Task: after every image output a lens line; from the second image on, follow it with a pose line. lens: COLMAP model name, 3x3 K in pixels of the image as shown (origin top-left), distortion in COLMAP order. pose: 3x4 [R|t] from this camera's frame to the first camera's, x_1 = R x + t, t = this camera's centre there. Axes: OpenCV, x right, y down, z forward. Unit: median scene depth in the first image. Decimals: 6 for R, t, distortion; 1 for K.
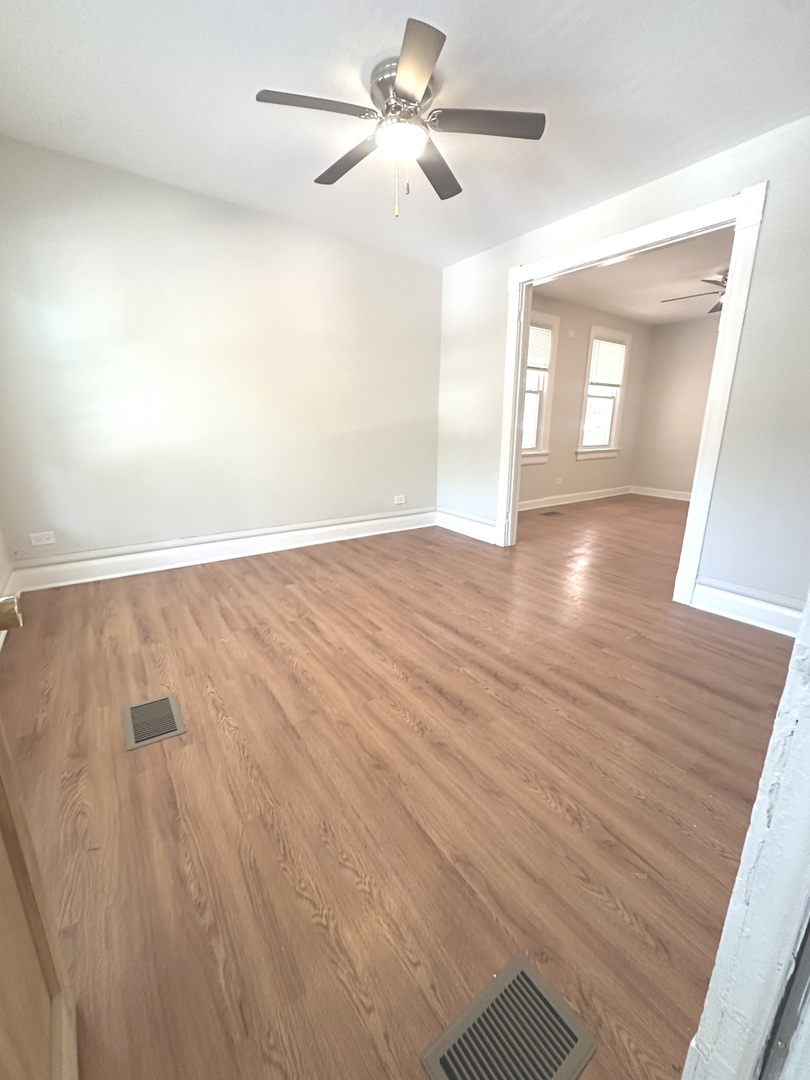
lens RADIAL K [[439.0, 0, 408.8], [0, 439.0, 542.1], [0, 0, 1]] dist [0.001718, 0.002074]
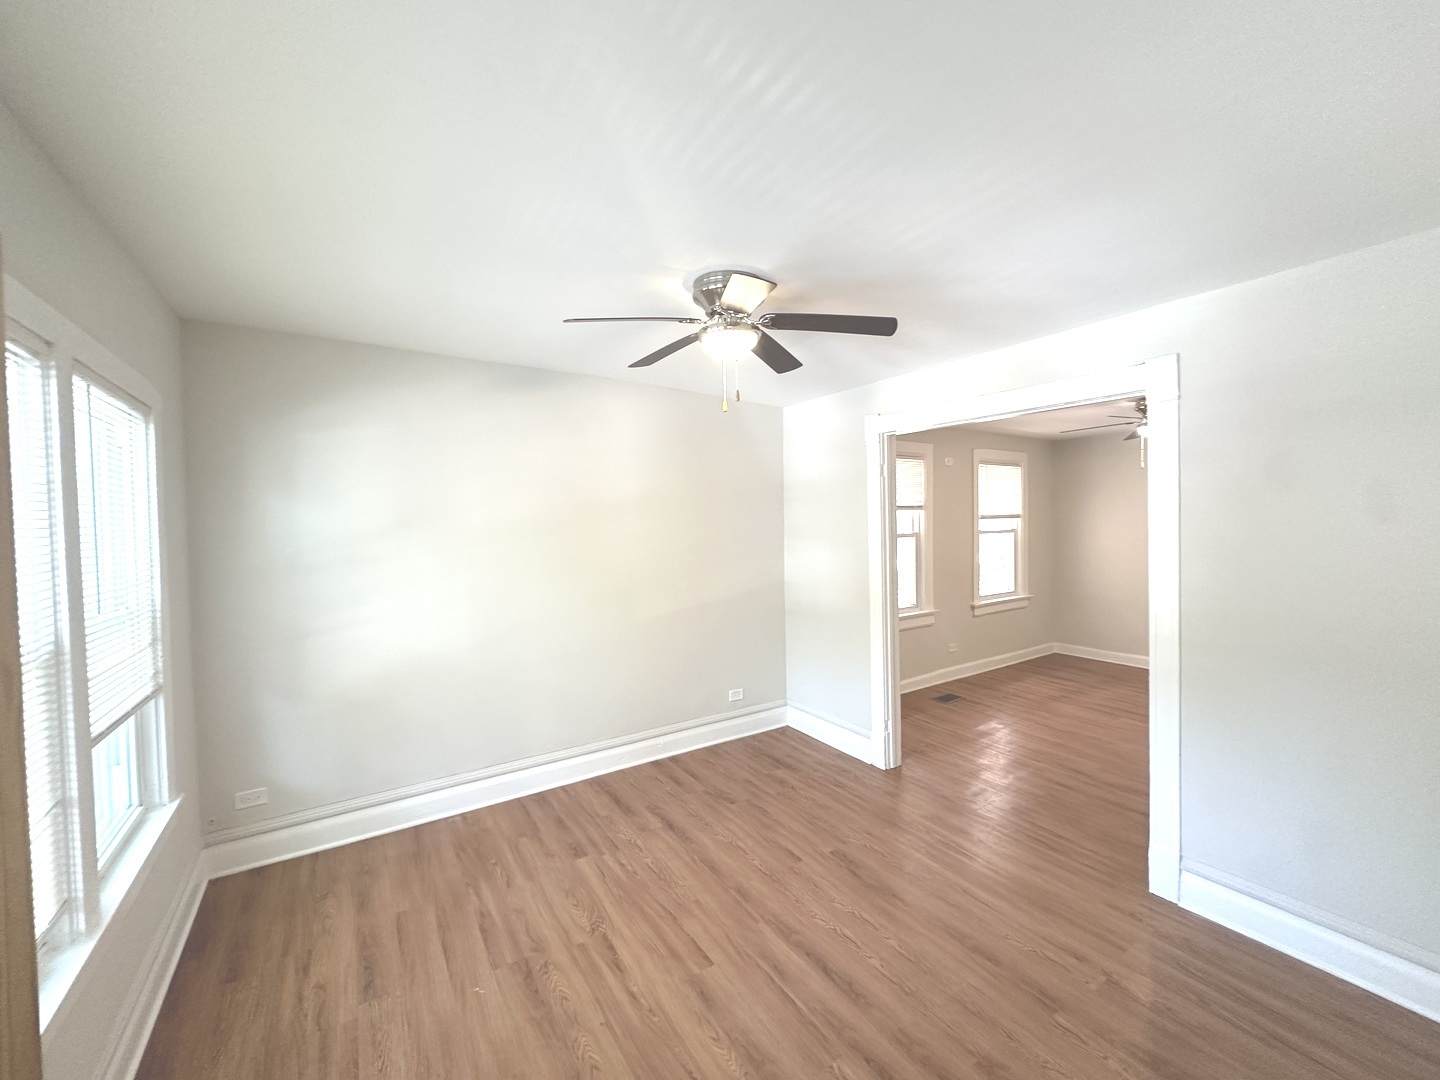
lens RADIAL K [[585.4, 0, 720.7], [0, 585.4, 544.5], [0, 0, 1]] dist [0.001718, 0.002074]
pose [[0.998754, -0.024569, -0.043438, 0.003814], [0.013902, 0.972935, -0.230661, -0.167874], [0.047930, 0.229769, 0.972064, -0.012746]]
